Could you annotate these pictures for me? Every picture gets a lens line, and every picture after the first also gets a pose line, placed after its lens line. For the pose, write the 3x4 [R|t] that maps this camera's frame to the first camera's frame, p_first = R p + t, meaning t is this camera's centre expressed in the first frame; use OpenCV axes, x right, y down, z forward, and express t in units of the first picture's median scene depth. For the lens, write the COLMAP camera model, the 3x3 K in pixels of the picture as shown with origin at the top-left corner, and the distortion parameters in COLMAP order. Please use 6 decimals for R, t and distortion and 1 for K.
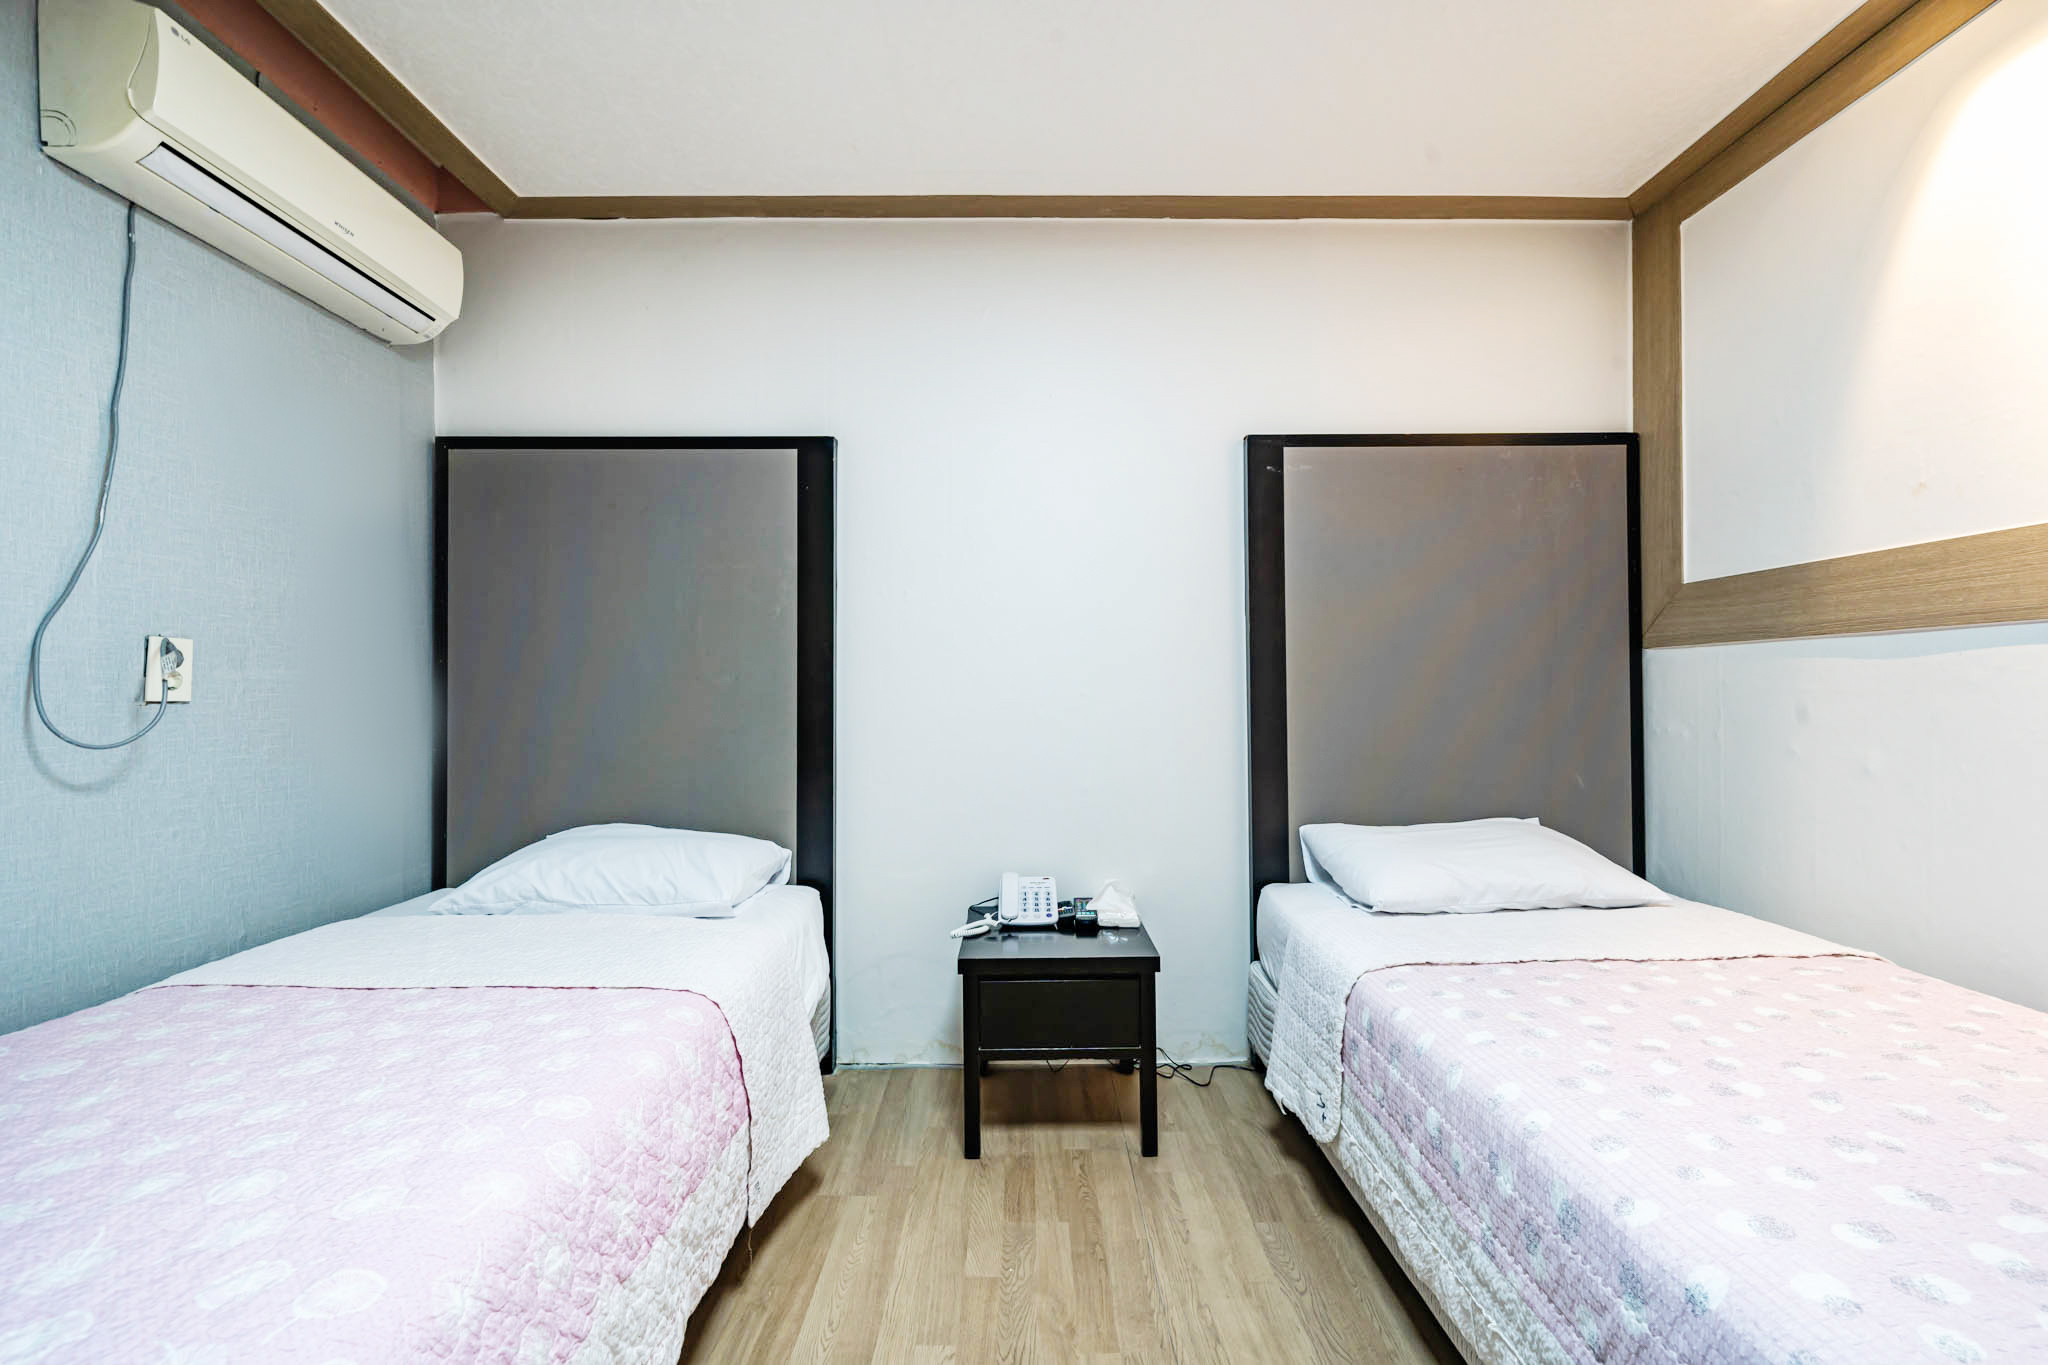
lens RADIAL K [[801.2, 0, 1018.8], [0, 801.2, 685.4], [0, 0, 1]] dist [-0.005500, 0.001121]
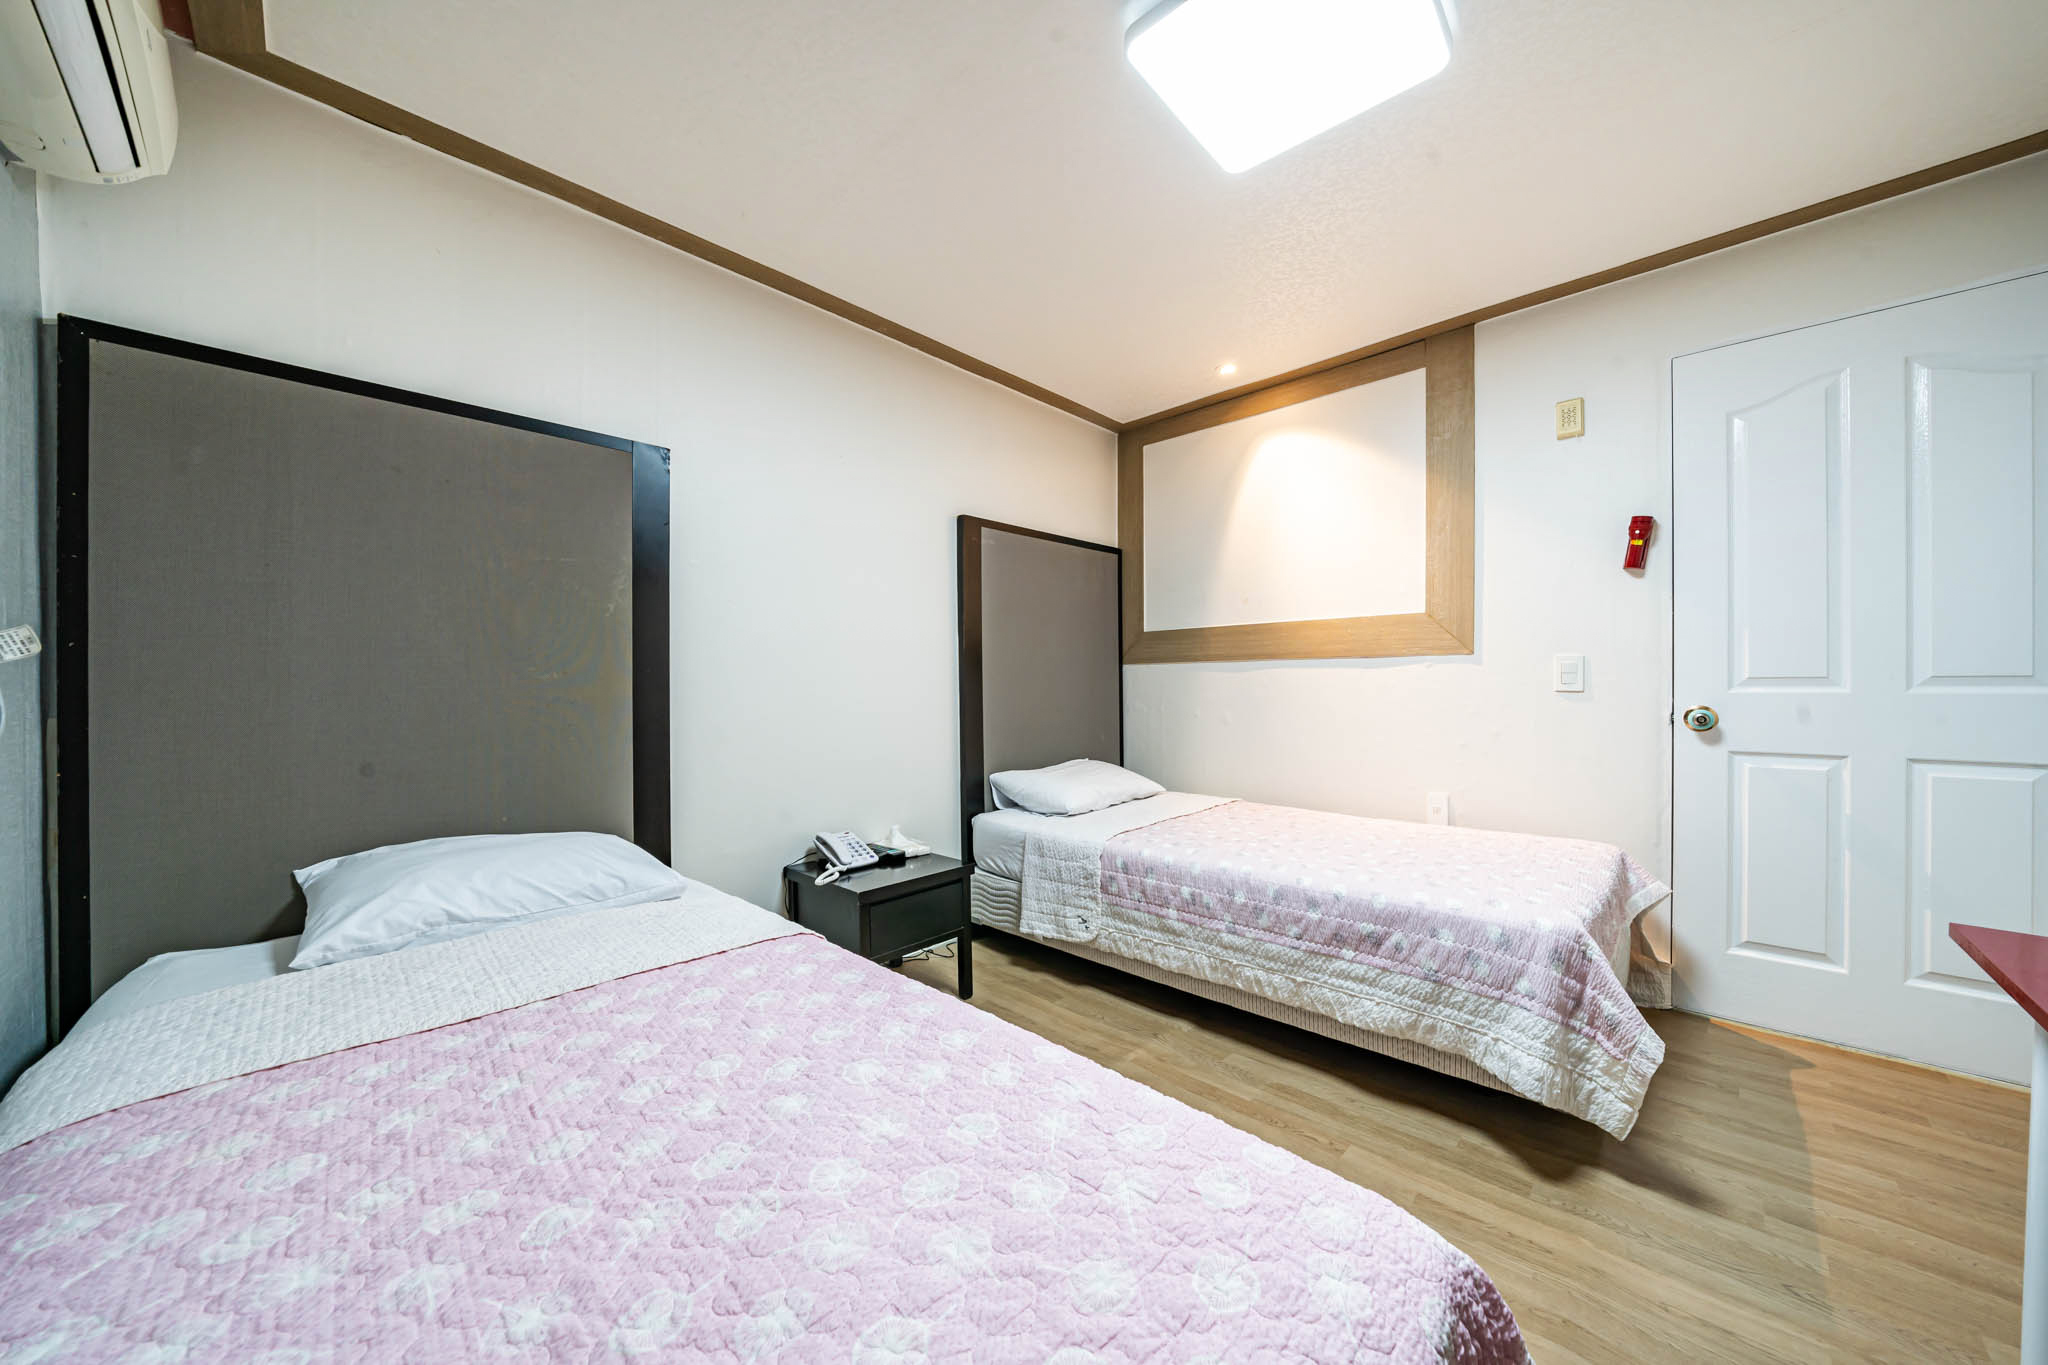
lens RADIAL K [[701.4, 0, 1024.0], [0, 701.4, 684.8], [0, 0, 1]] dist [-0.018161, 0.000468]
pose [[0.701834, 0.002148, 0.712338, -0.687146], [-0.005100, 0.999985, 0.002009, -0.000174], [-0.712323, -0.005043, 0.701834, 0.011916]]
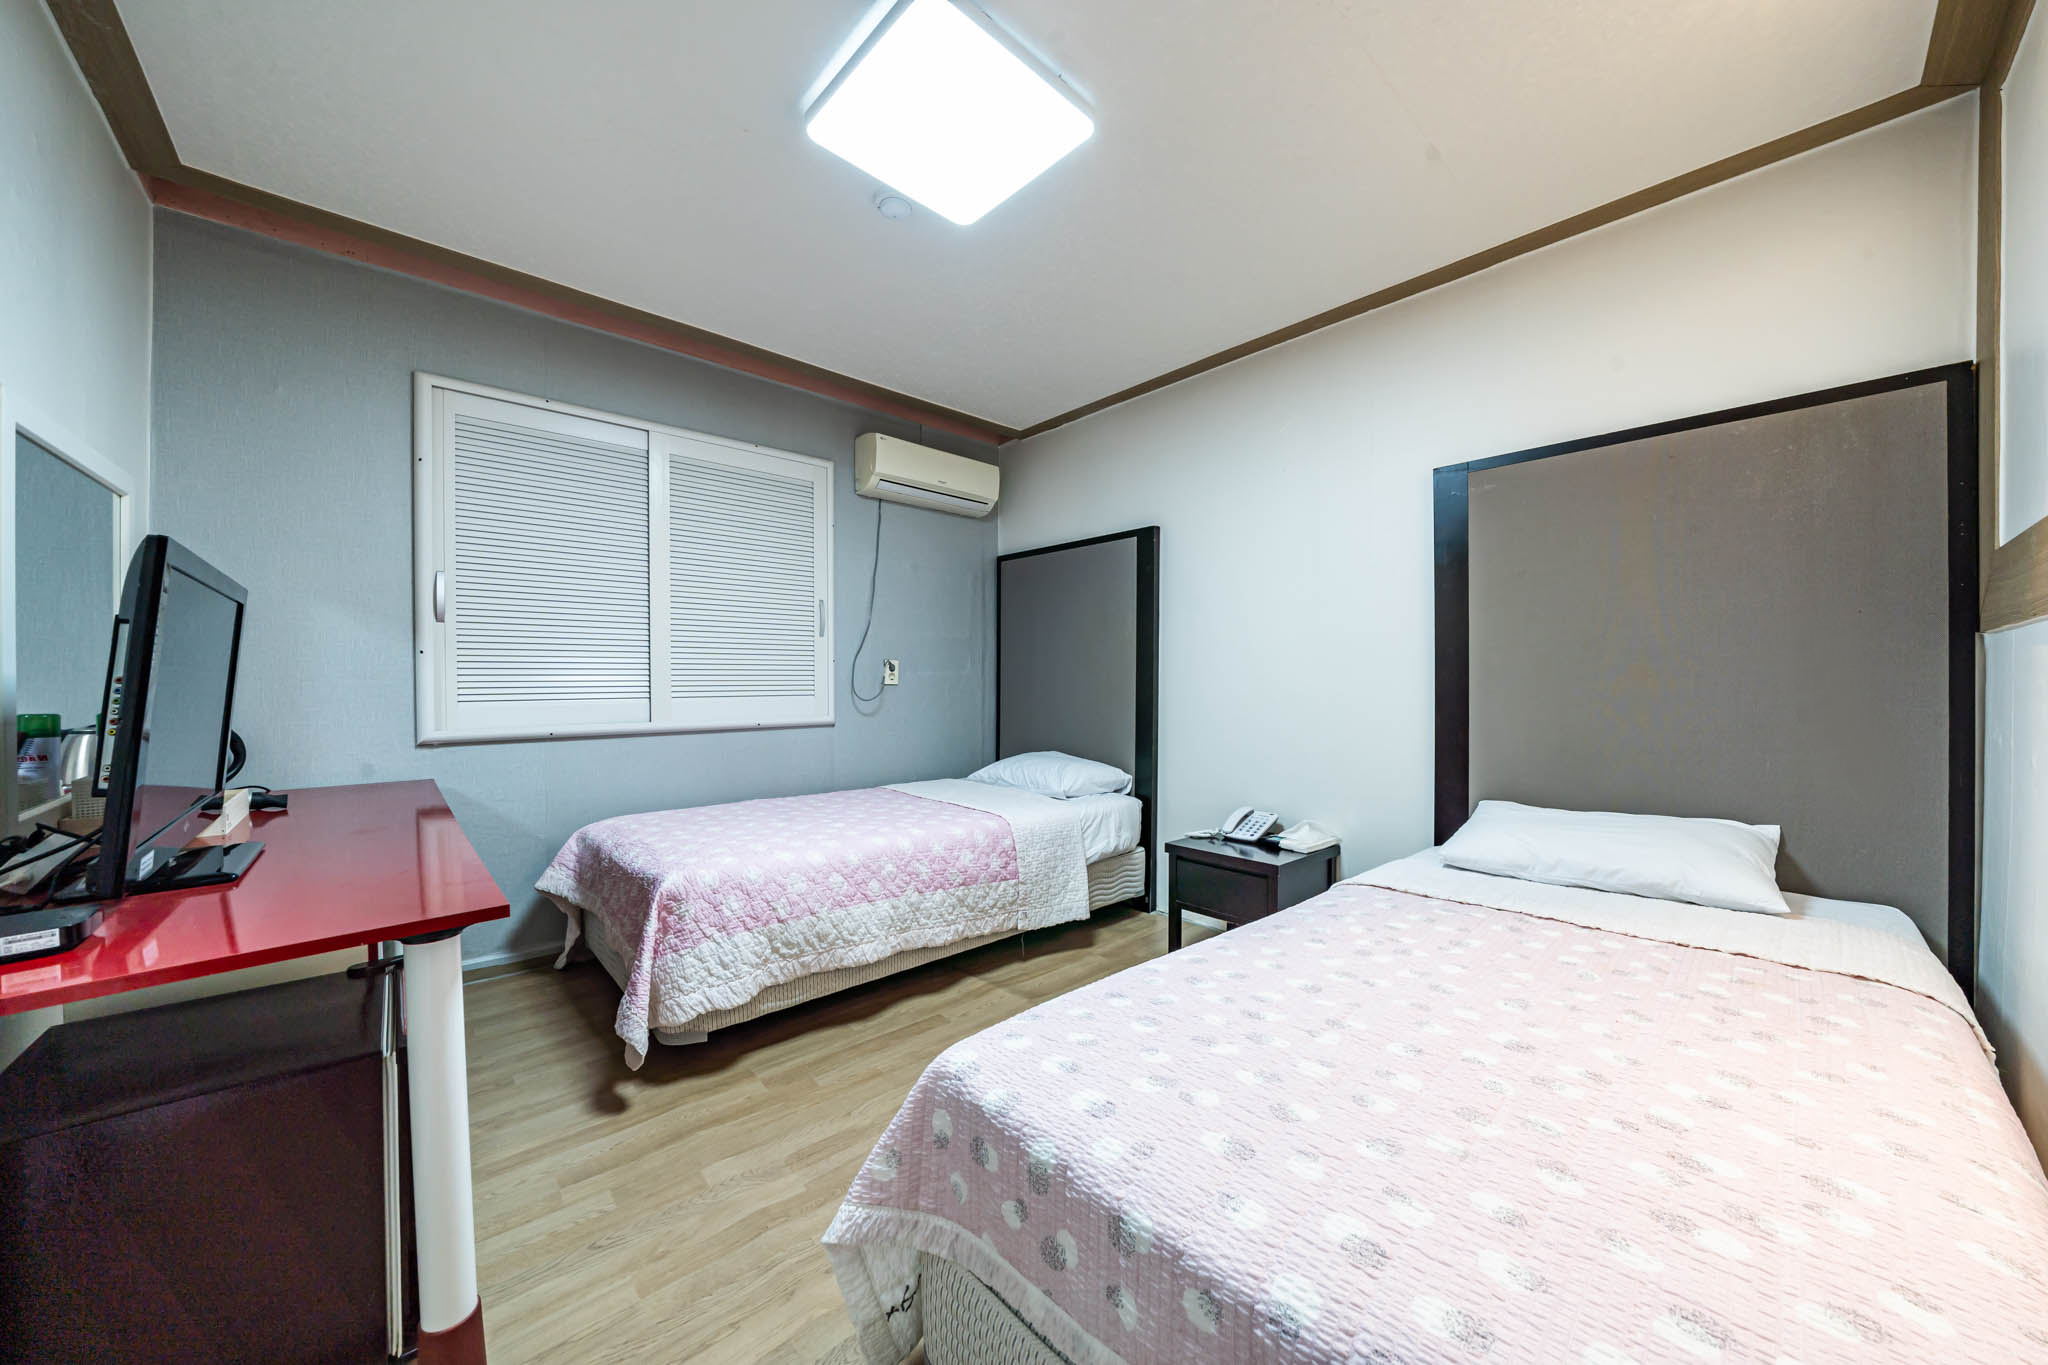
lens RADIAL K [[701.4, 0, 1029.4], [0, 701.4, 688.9], [0, 0, 1]] dist [-0.018161, 0.000468]
pose [[0.673045, 0.011835, -0.739507, 0.800150], [0.002733, 0.999825, 0.018489, -0.006698], [0.739596, -0.014465, 0.672895, -0.184176]]
